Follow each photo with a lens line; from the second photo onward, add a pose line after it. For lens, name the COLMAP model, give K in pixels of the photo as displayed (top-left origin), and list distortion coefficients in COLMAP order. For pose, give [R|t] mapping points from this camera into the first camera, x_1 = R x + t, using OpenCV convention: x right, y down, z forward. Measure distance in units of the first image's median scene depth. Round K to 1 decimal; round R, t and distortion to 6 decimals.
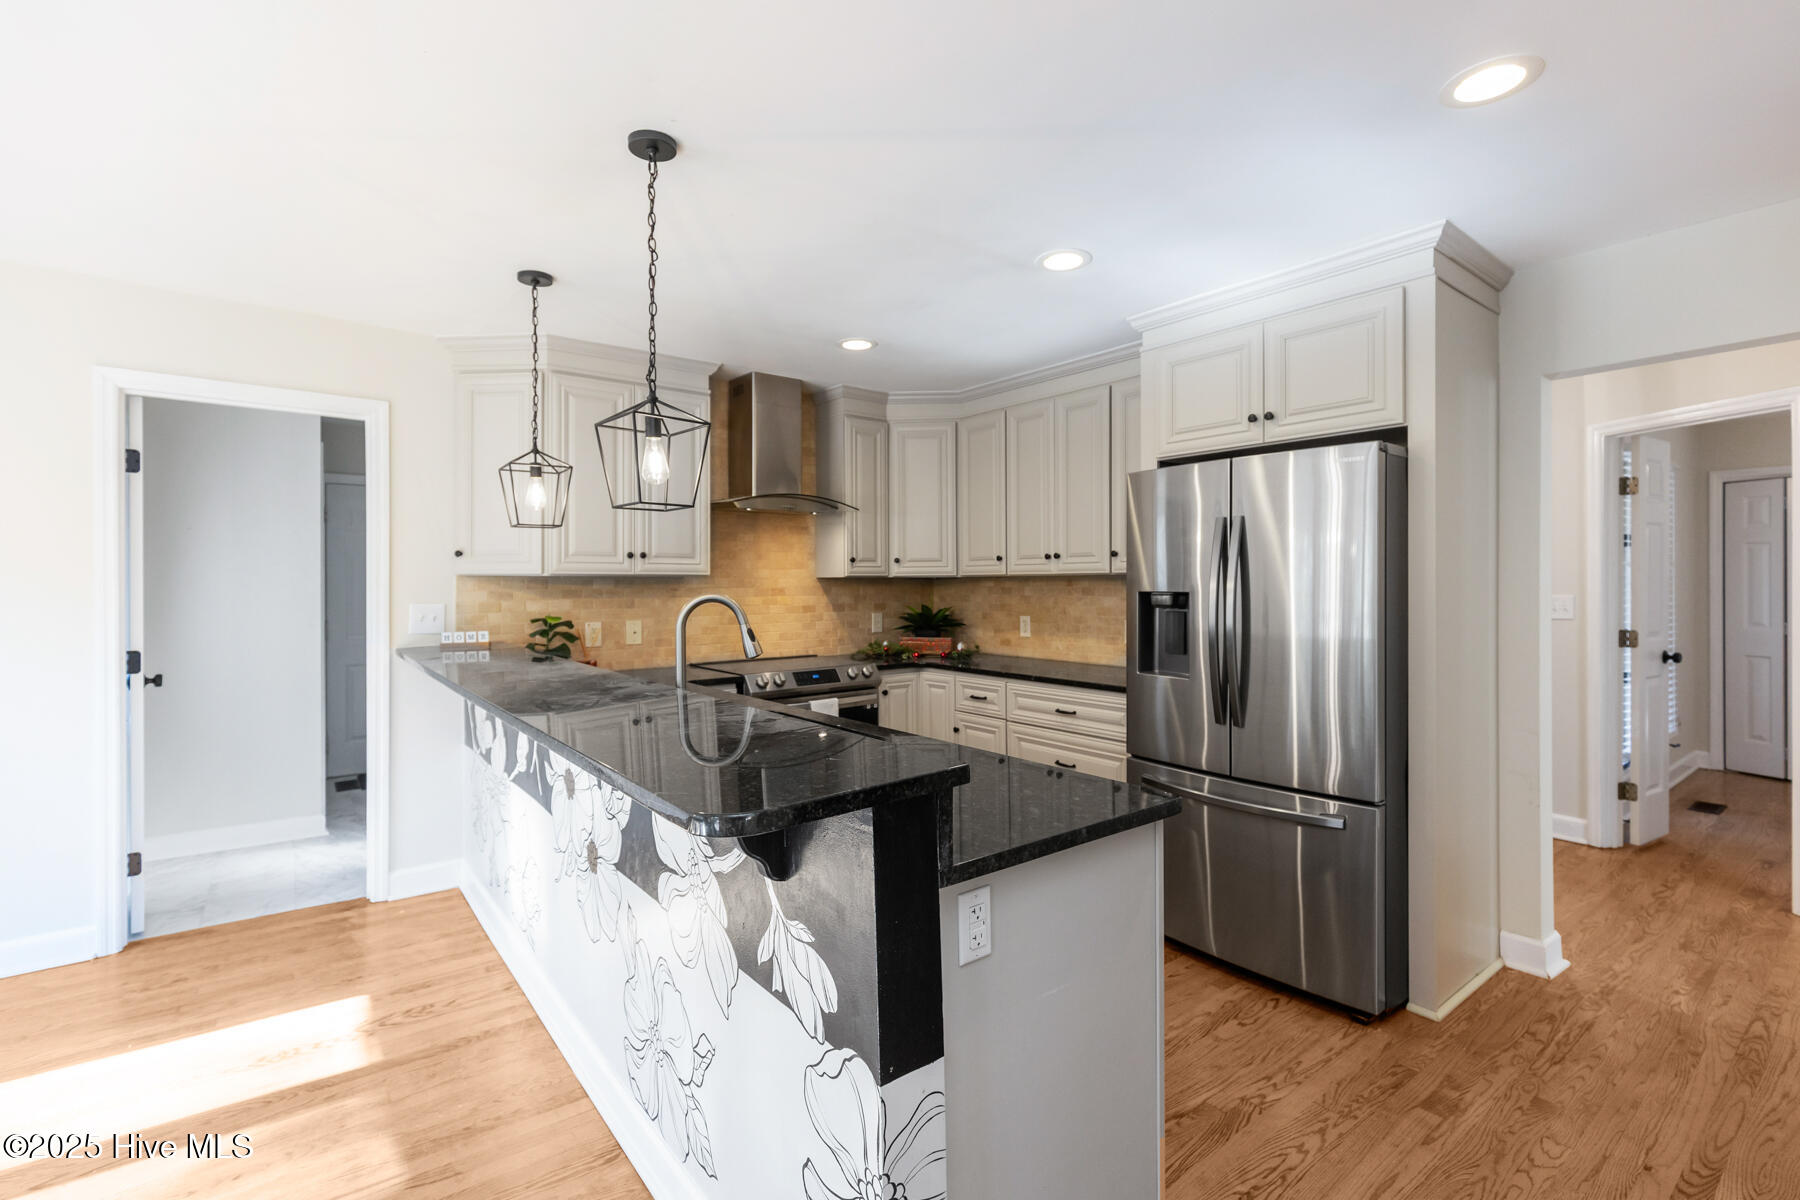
lens RADIAL K [[817.7, 0, 905.0], [0, 817.7, 590.7], [0, 0, 1]] dist [0.013531, -0.001341]
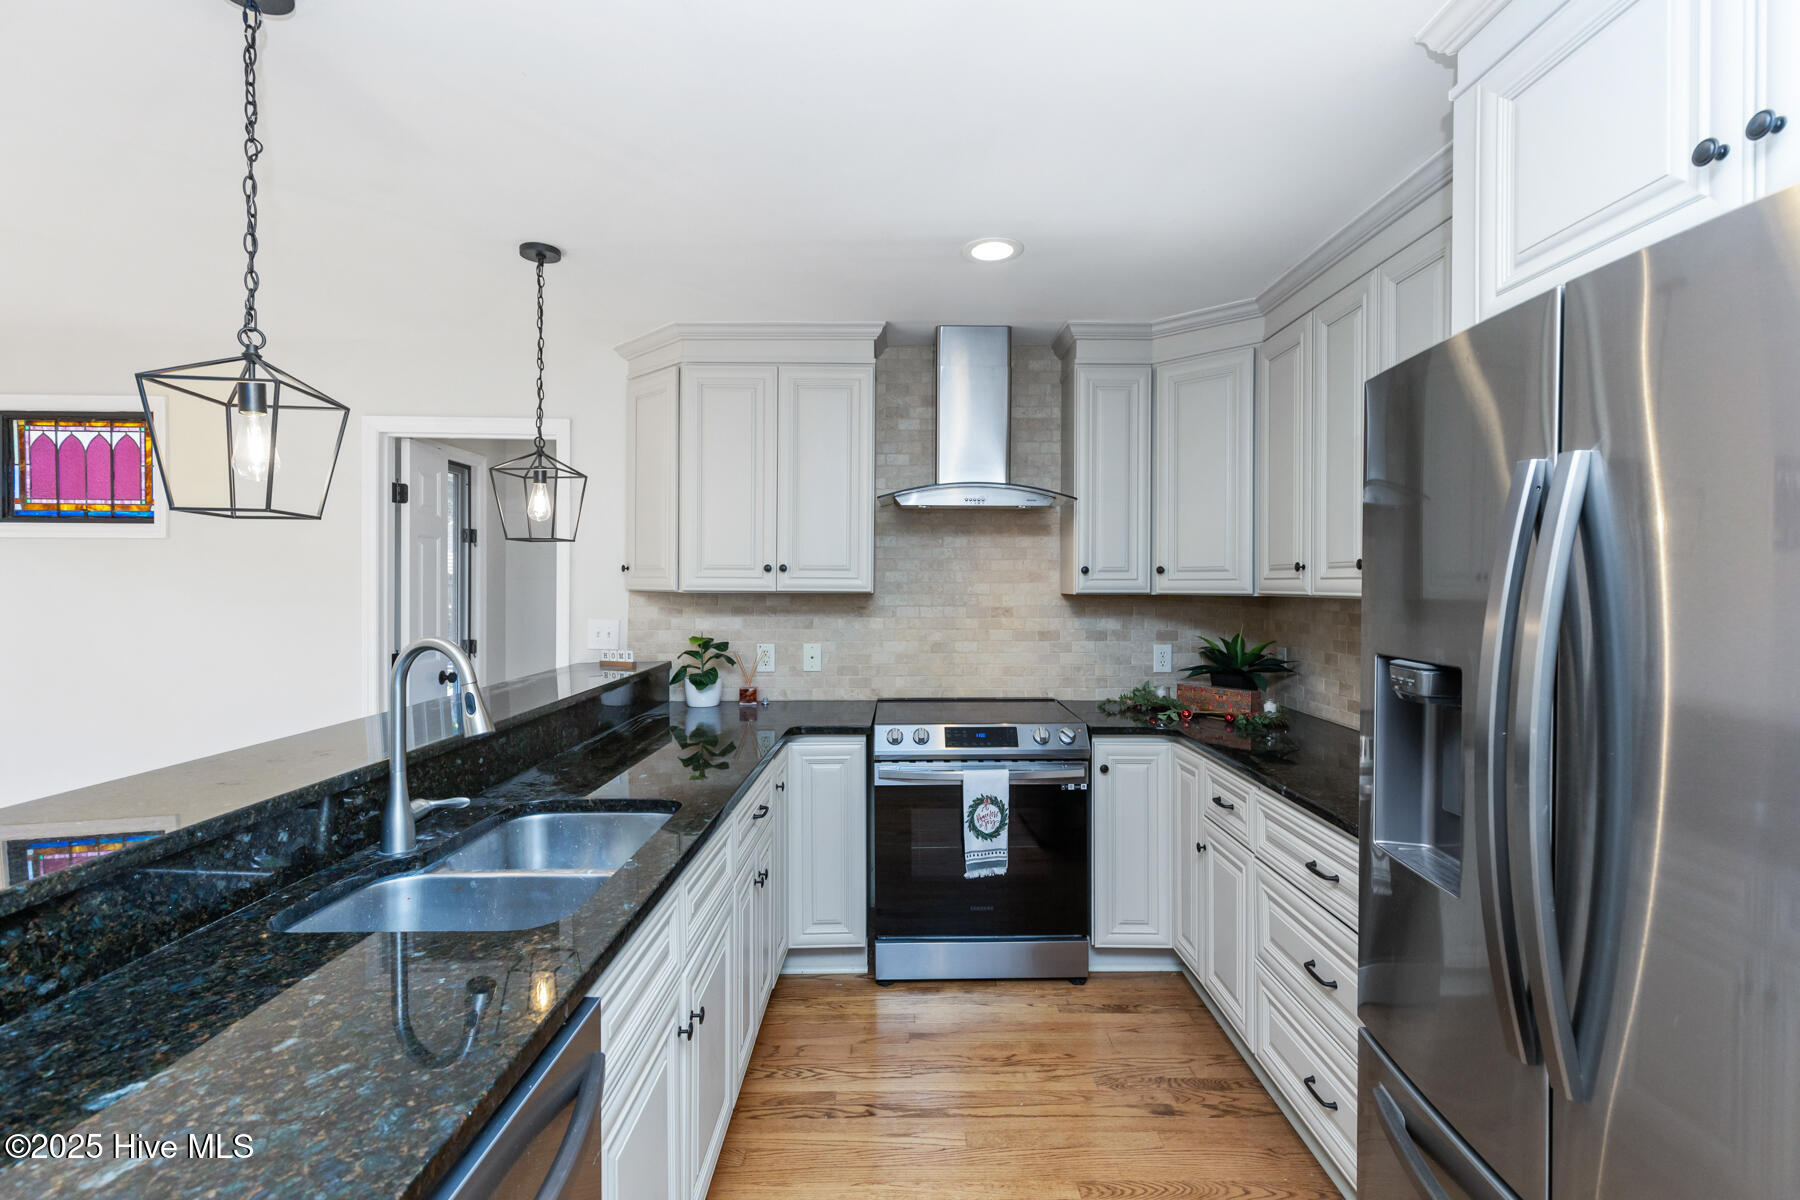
lens RADIAL K [[817.7, 0, 901.7], [0, 817.7, 591.4], [0, 0, 1]] dist [0.013531, -0.001341]
pose [[0.784203, 0.012139, -0.620386, 0.340638], [-0.011845, 0.999919, 0.004592, -0.028437], [0.620391, 0.003747, 0.784284, 0.485058]]
